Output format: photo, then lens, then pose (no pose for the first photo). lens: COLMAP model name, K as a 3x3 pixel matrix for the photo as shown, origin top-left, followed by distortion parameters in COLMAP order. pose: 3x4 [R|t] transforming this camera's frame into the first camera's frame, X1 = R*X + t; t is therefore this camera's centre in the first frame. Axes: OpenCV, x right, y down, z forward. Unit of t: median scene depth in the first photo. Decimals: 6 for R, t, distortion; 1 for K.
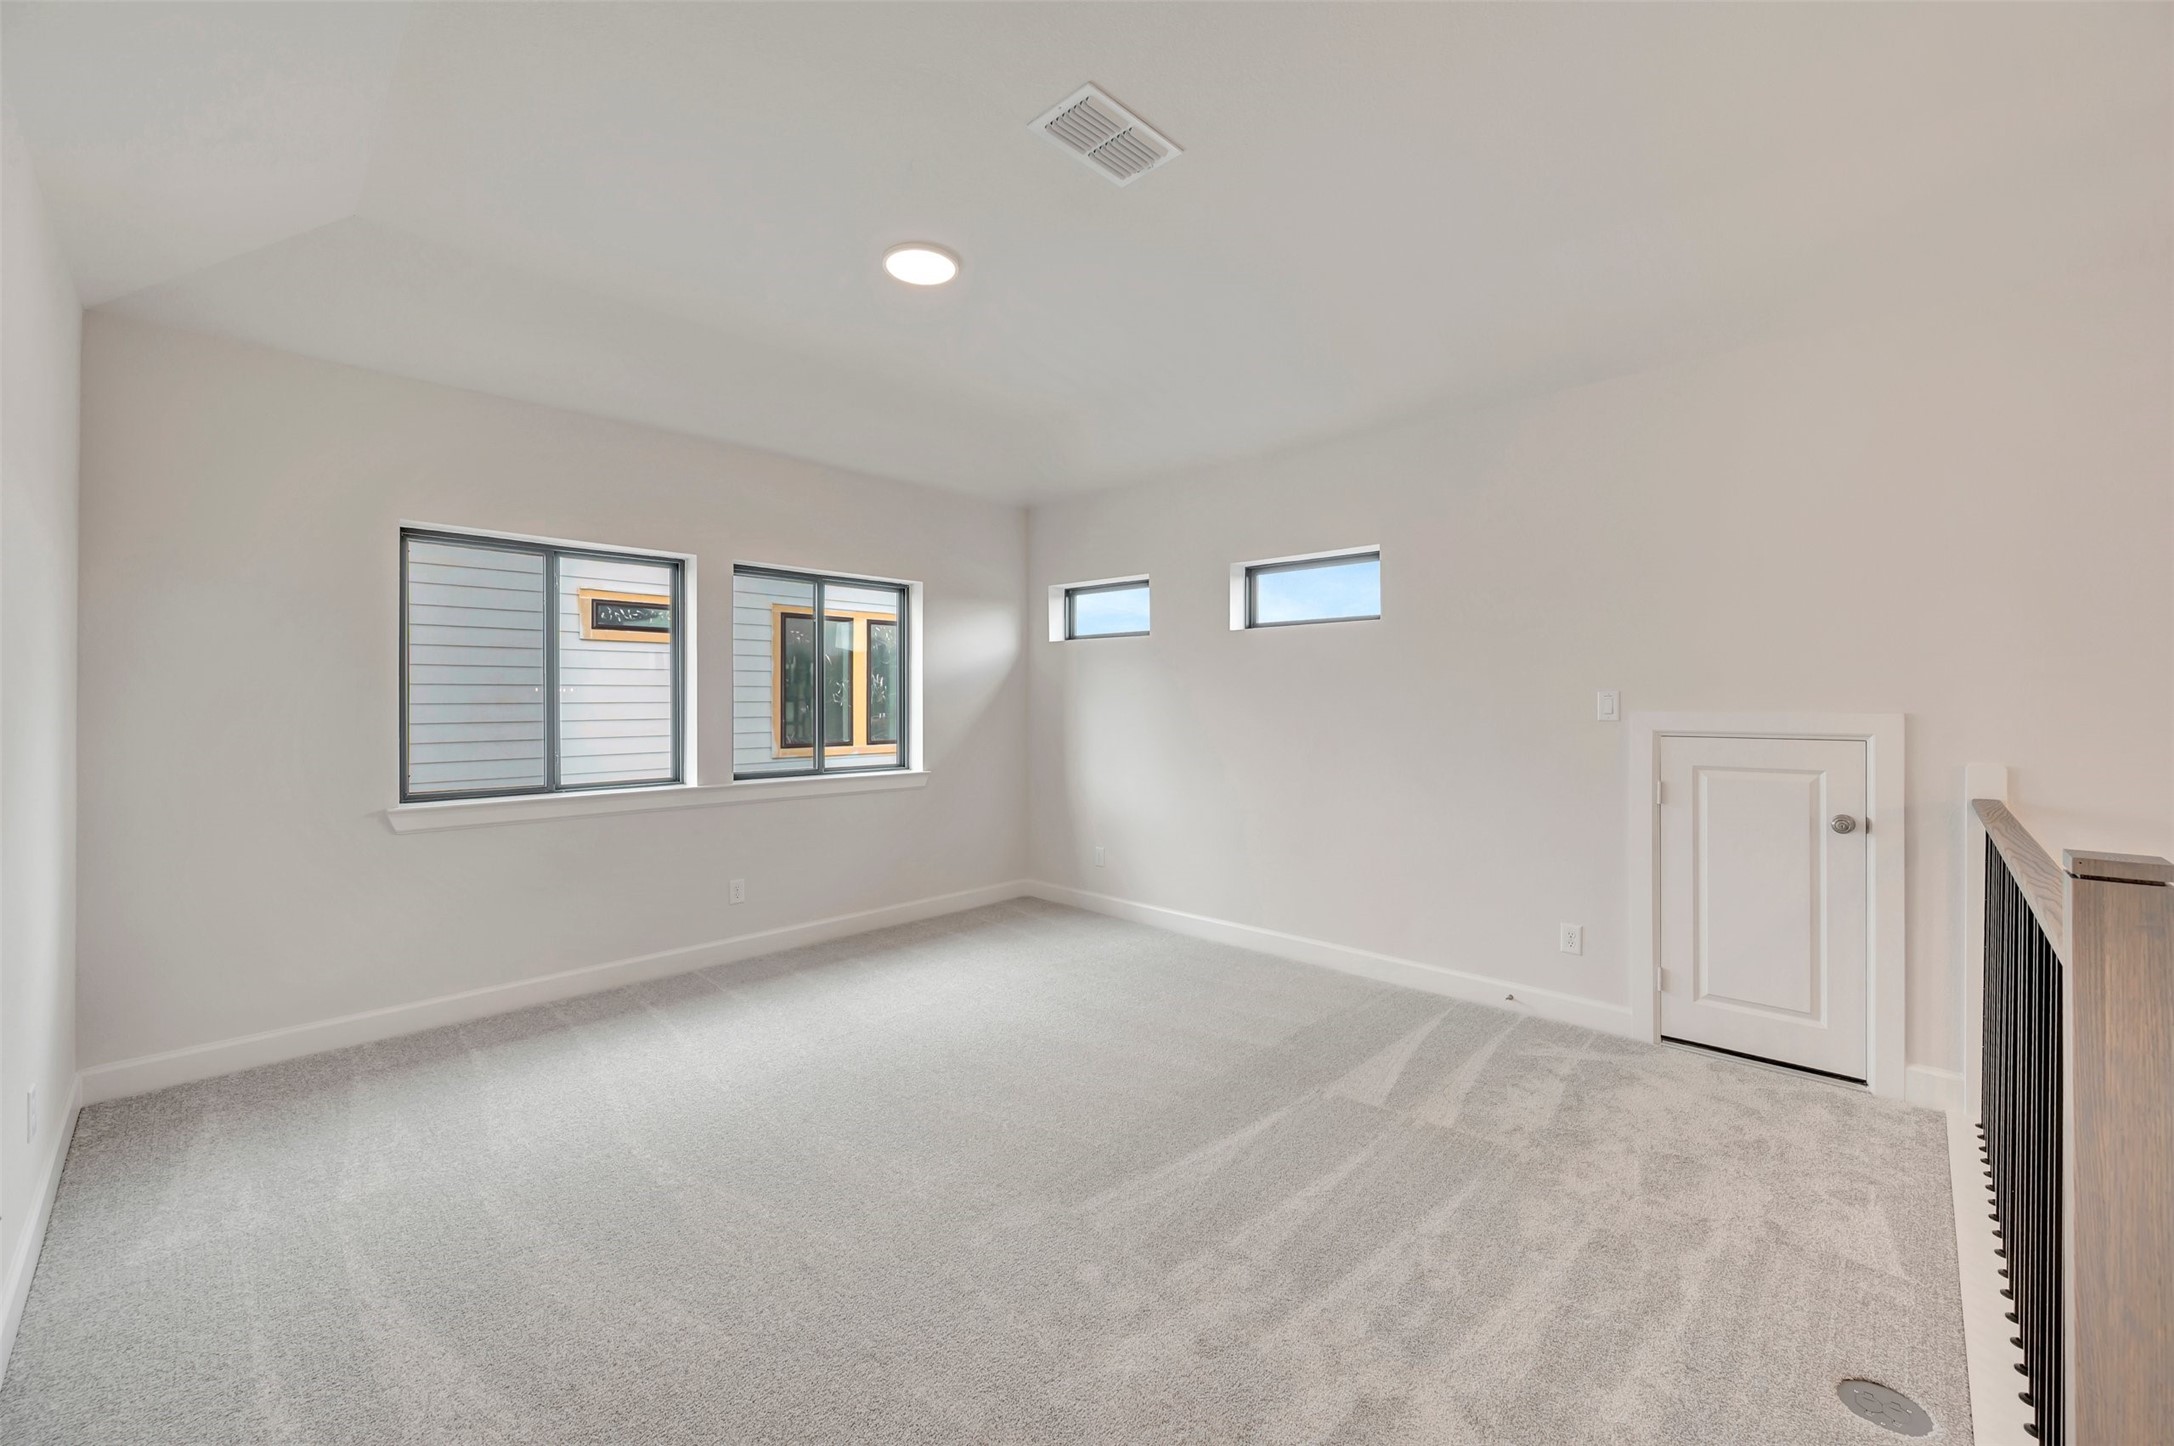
lens RADIAL K [[867.9, 0, 1092.7], [0, 867.9, 691.9], [0, 0, 1]] dist [-0.000747, -0.000158]
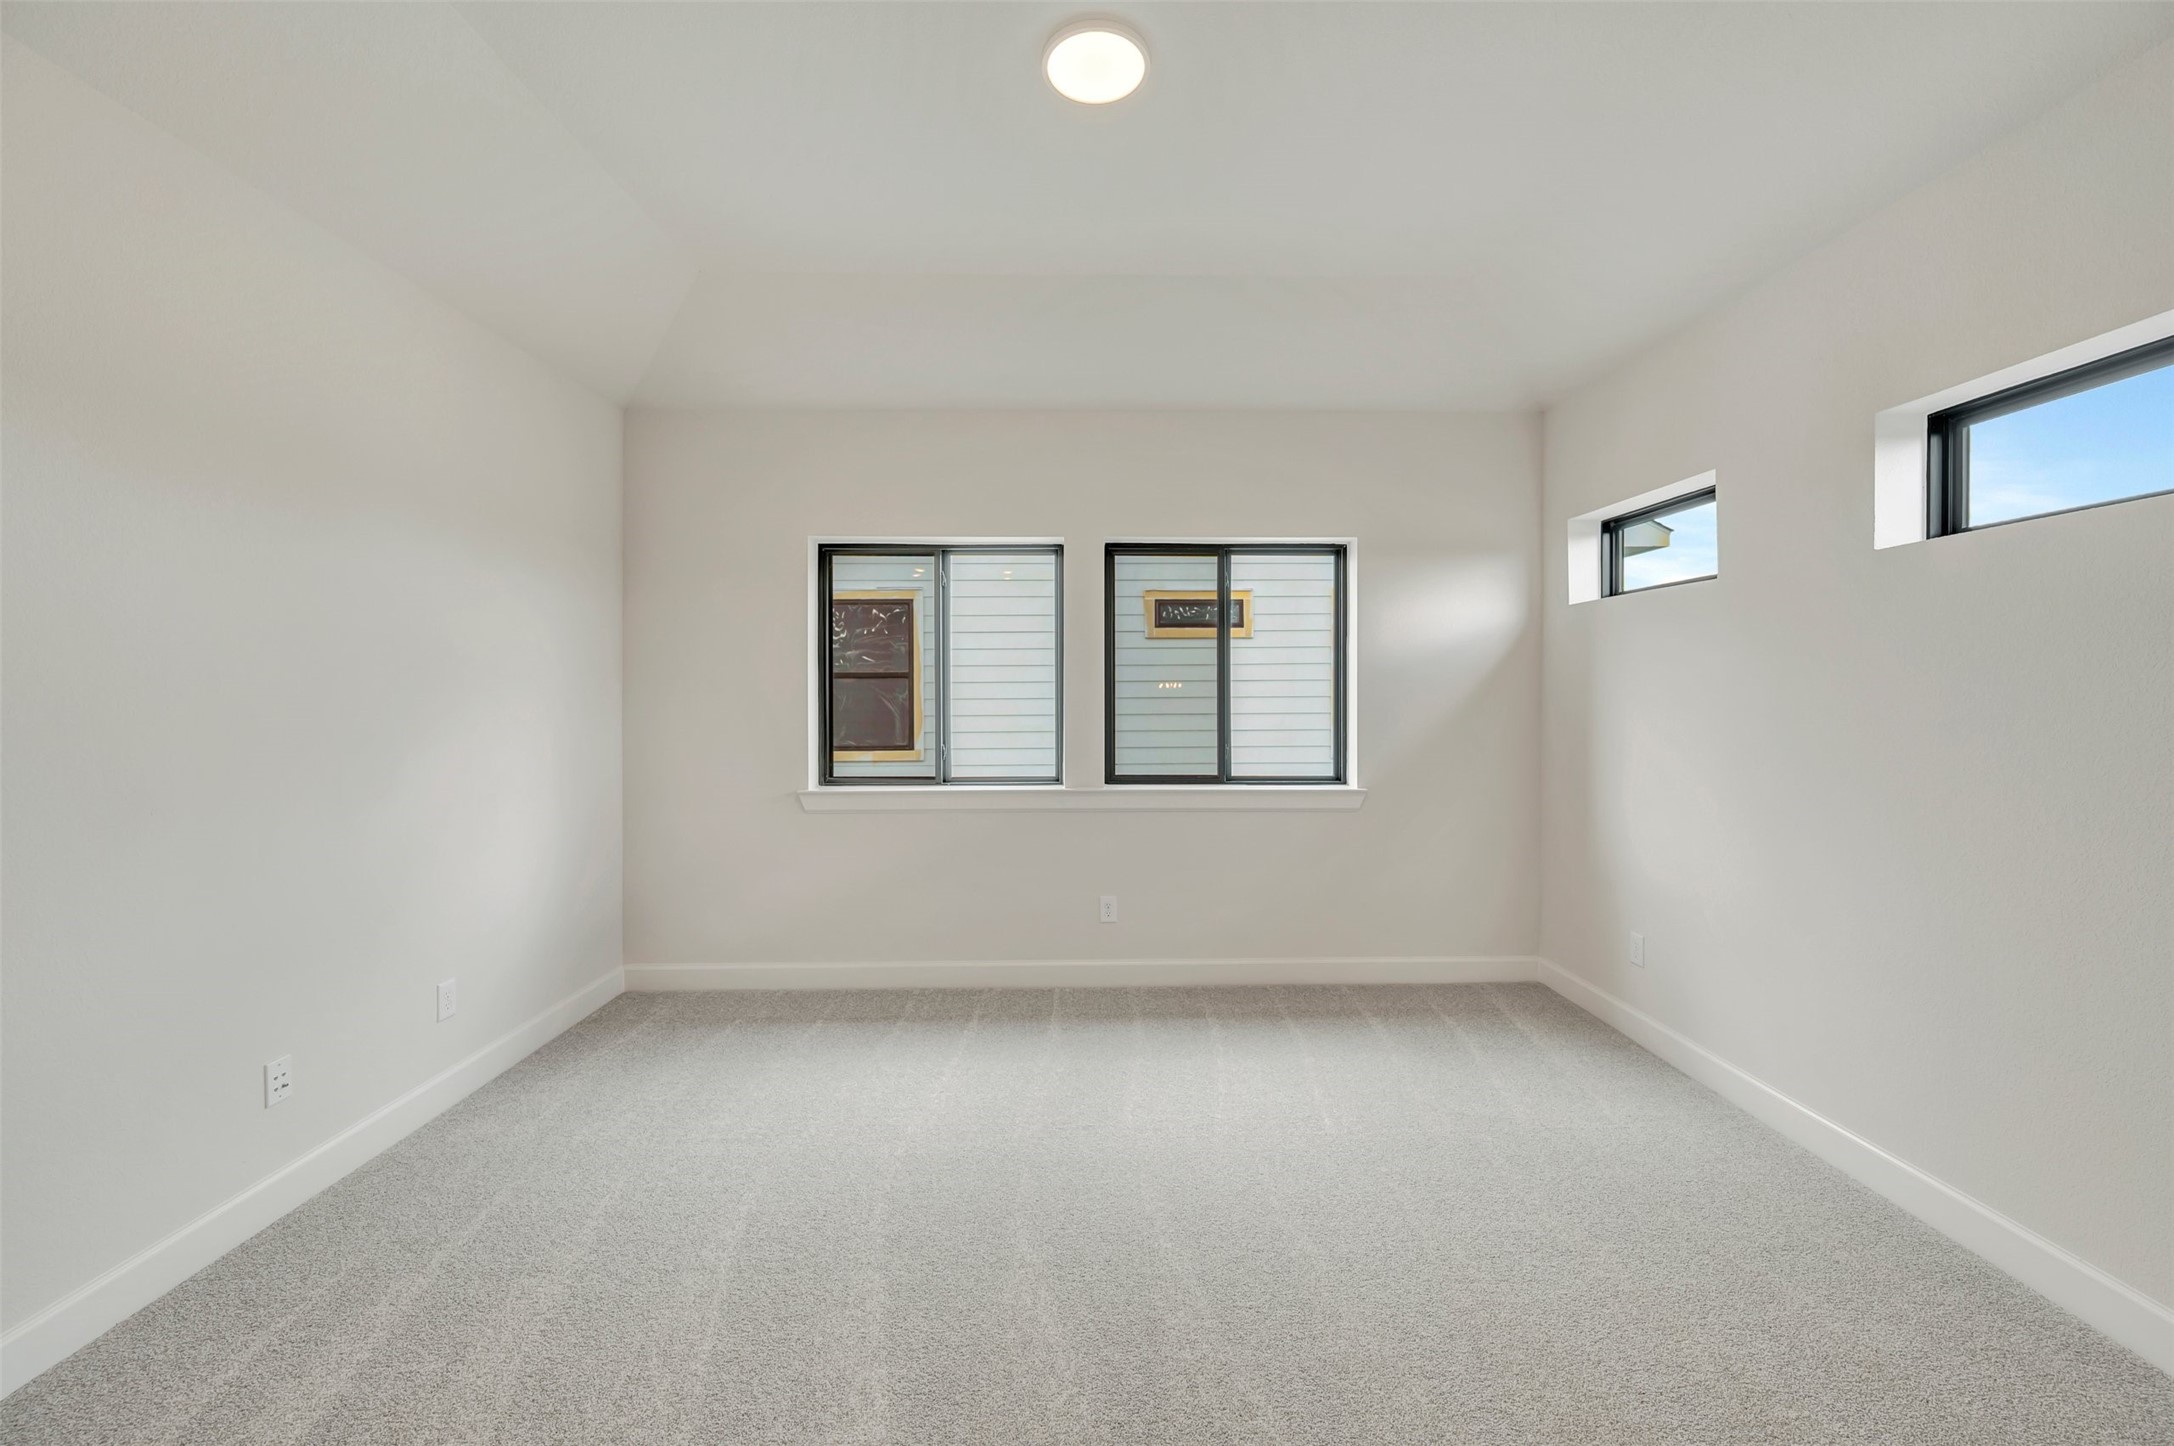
lens RADIAL K [[867.9, 0, 1092.7], [0, 867.9, 691.9], [0, 0, 1]] dist [-0.000747, -0.000158]
pose [[0.705505, -0.004531, -0.708691, 0.184864], [0.006926, 0.999976, 0.000501, 0.006577], [0.708671, -0.005262, 0.705519, 0.321553]]
